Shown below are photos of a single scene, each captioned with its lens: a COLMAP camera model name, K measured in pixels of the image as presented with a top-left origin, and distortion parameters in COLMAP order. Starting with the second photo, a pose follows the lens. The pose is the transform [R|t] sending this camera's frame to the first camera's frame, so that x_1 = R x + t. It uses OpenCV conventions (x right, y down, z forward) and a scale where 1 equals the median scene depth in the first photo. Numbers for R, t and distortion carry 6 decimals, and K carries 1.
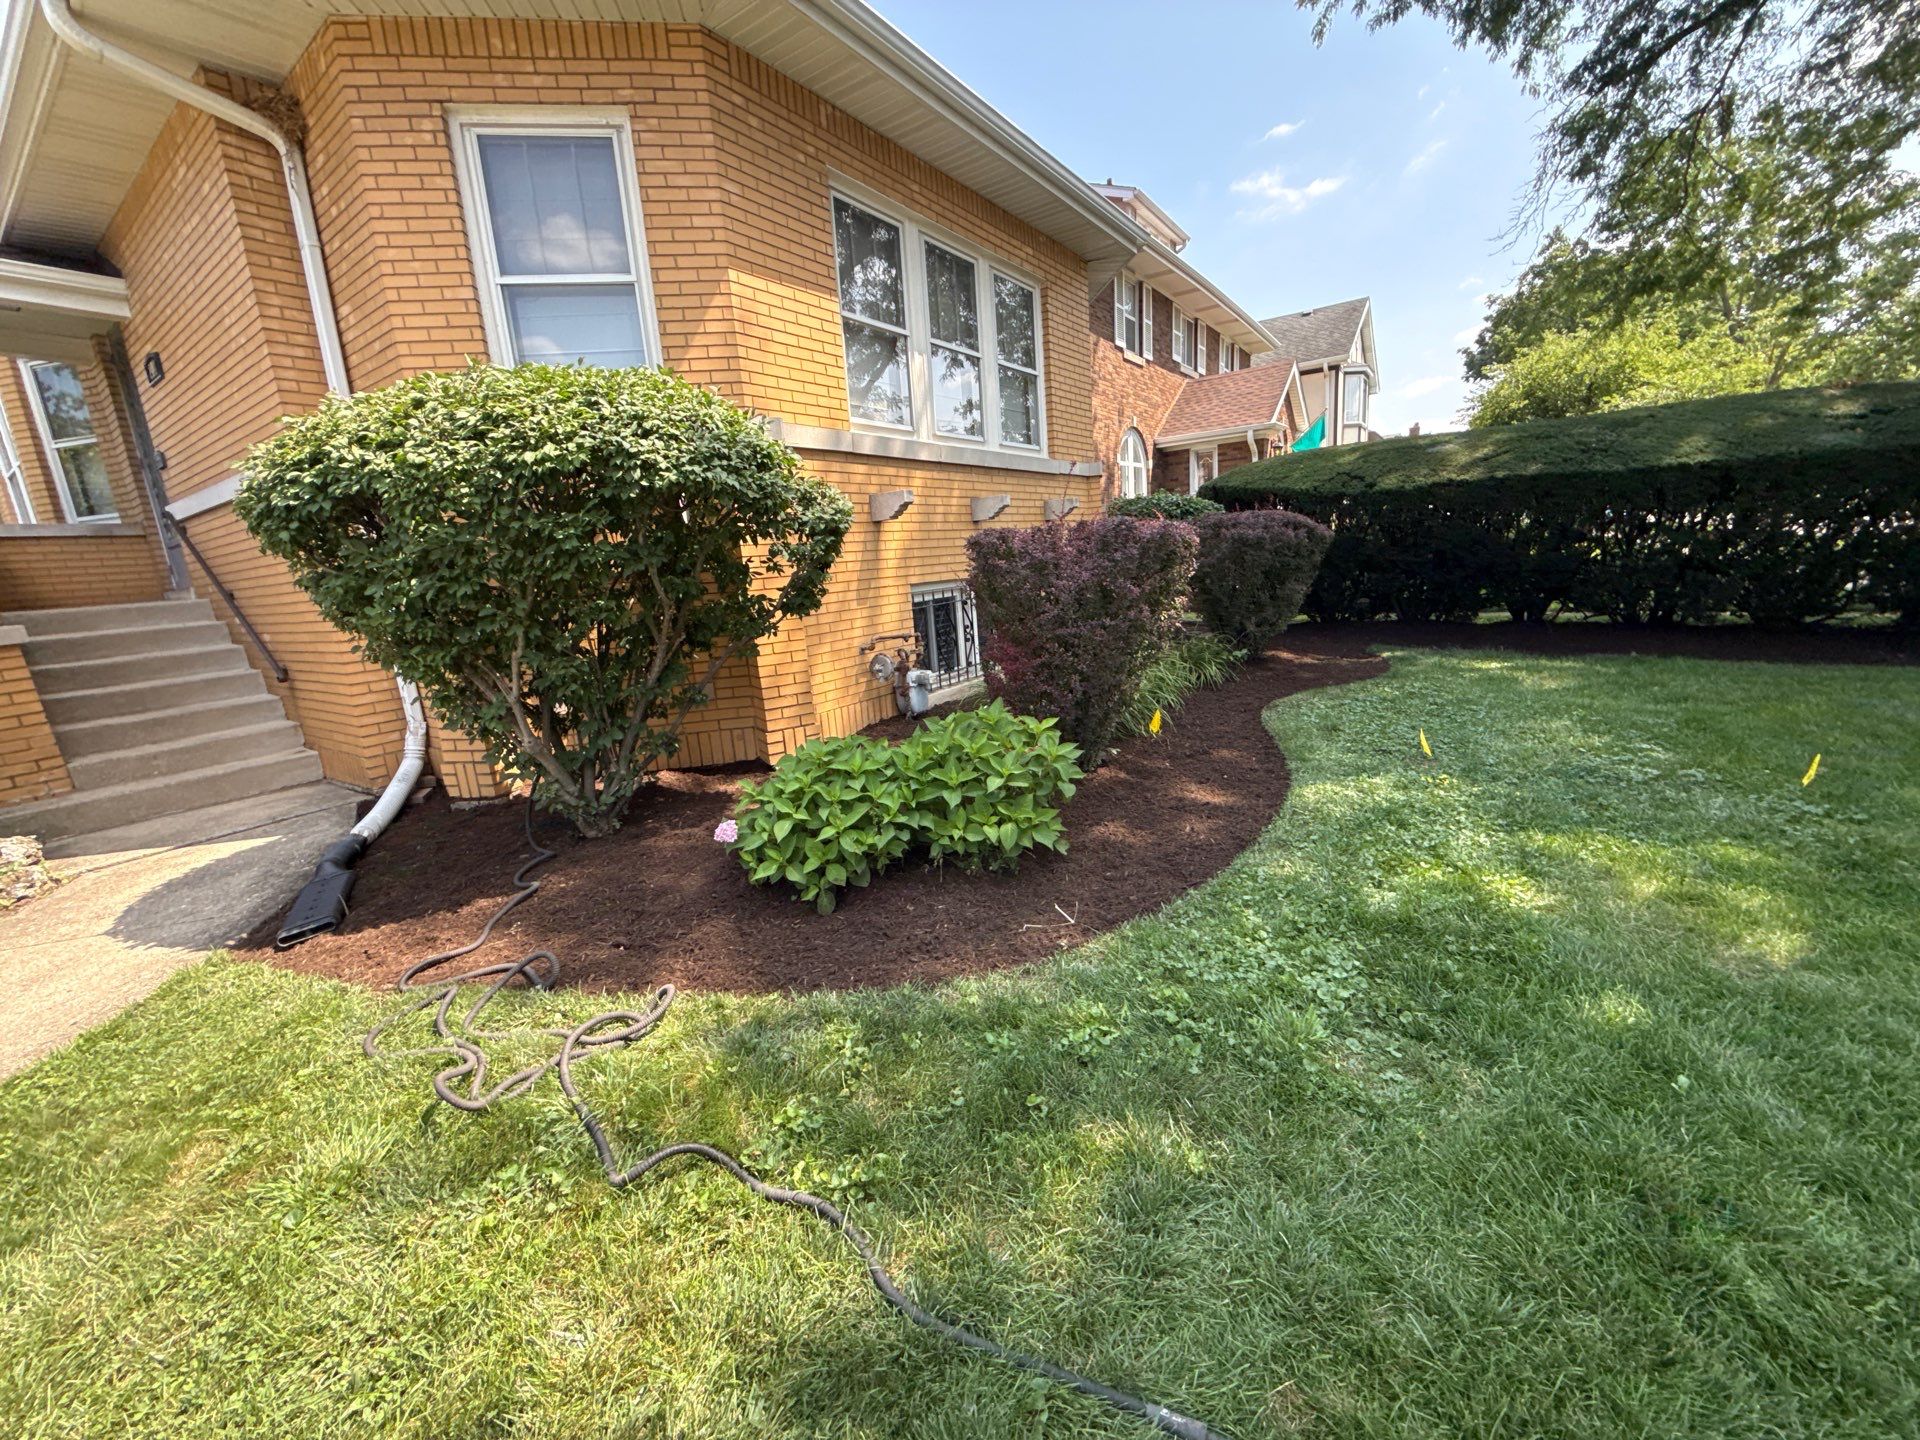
lens RADIAL K [[763.0, 0, 962.9], [0, 763.0, 713.6], [0, 0, 1]] dist [-0.000055, -0.000053]
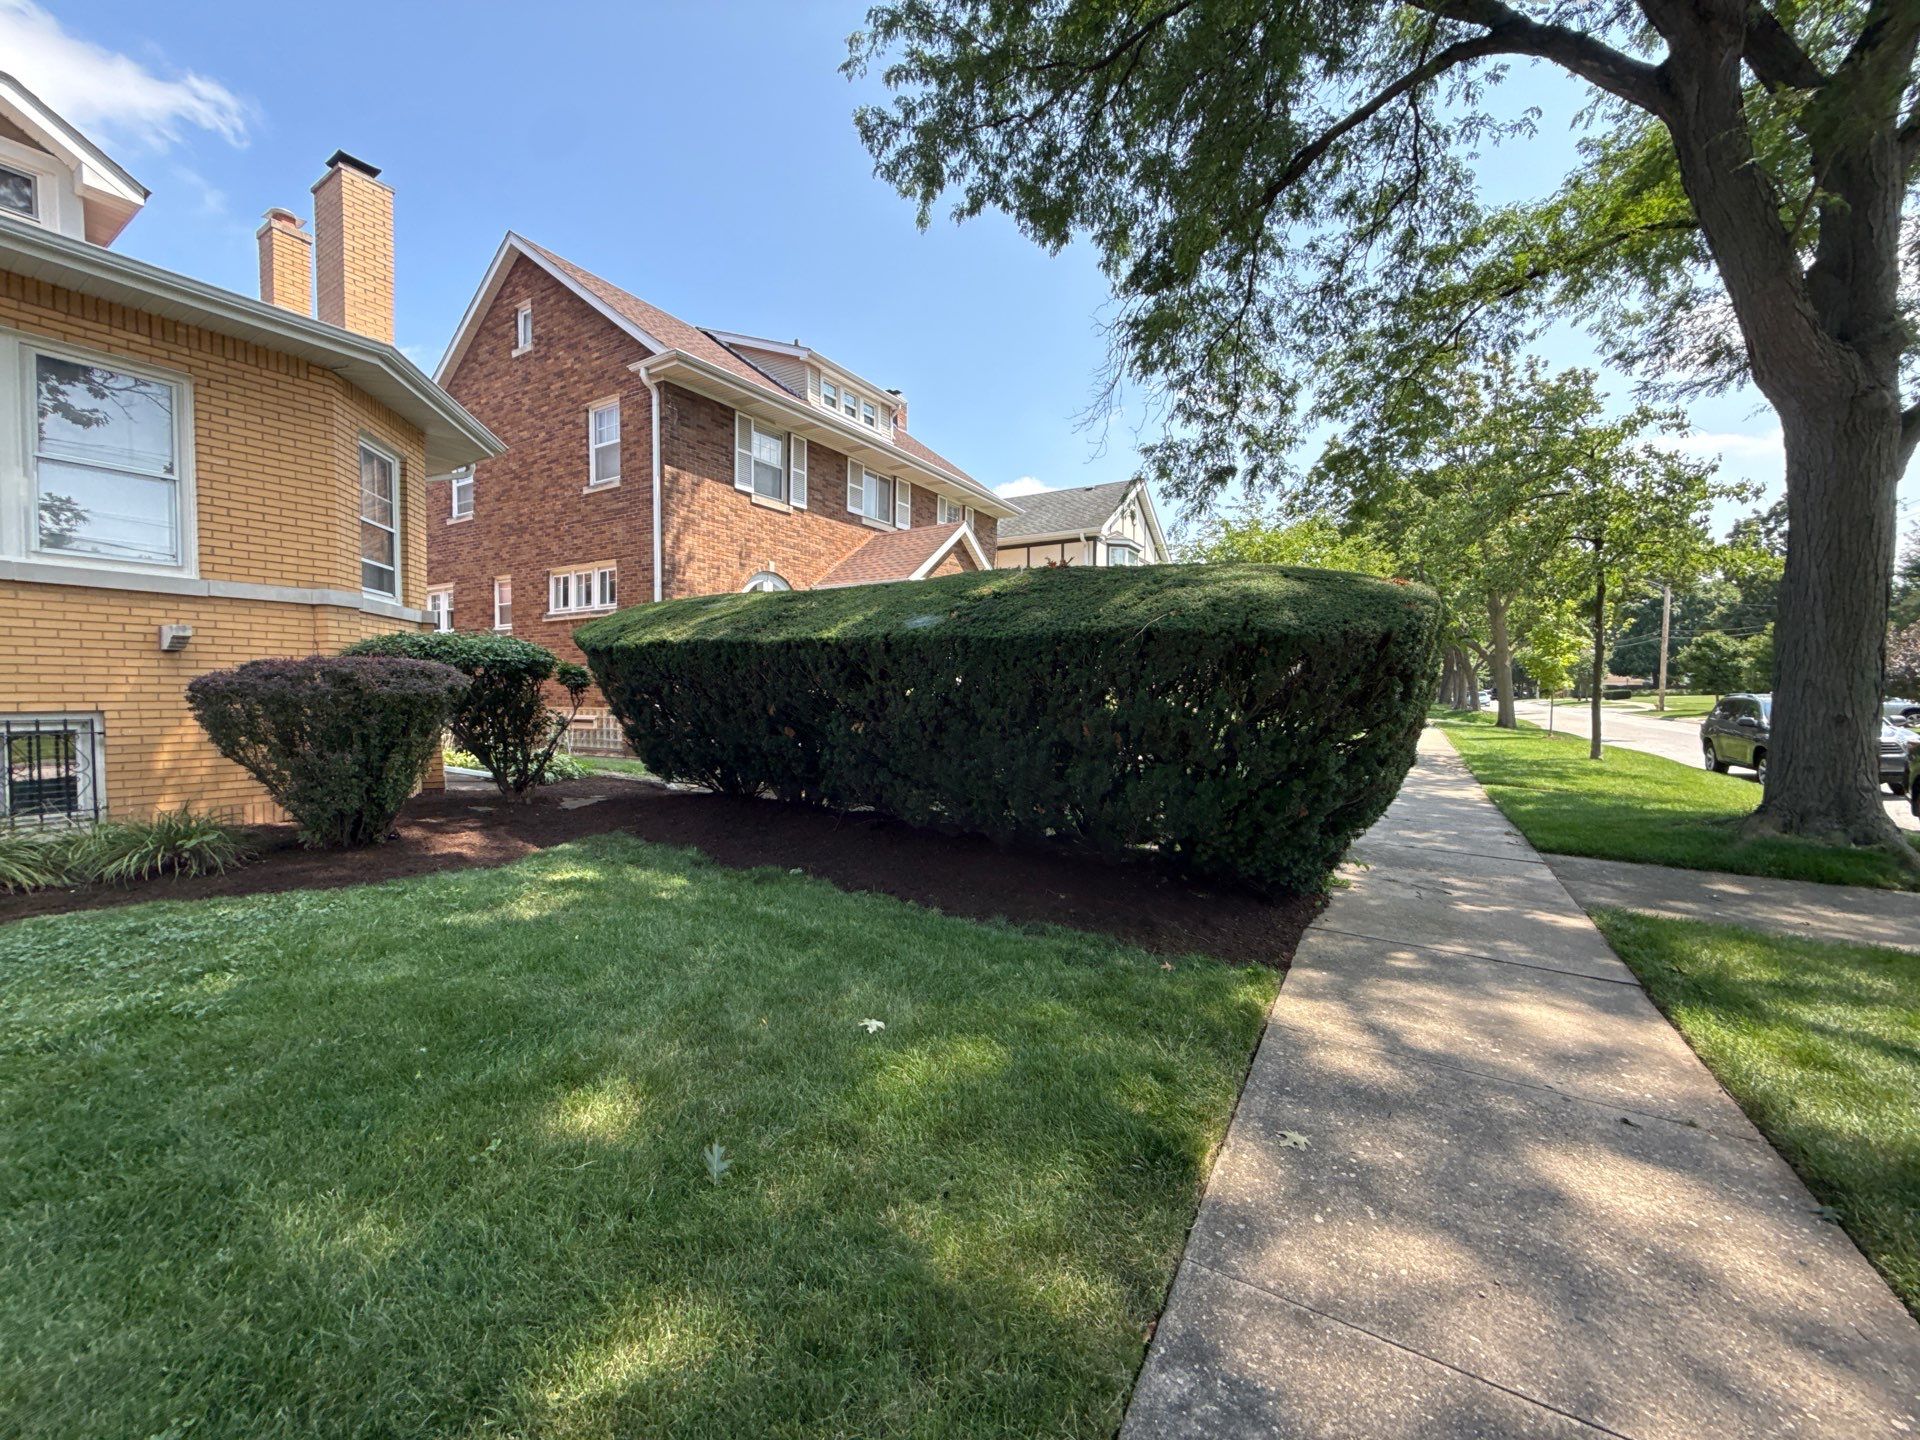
lens RADIAL K [[763.0, 0, 960.3], [0, 763.0, 713.8], [0, 0, 1]] dist [-0.000055, -0.000053]
pose [[0.996180, 0.070670, 0.051299, 1.028245], [-0.060307, 0.981602, -0.181163, -0.106914], [-0.063158, 0.177377, 0.982114, 0.199539]]
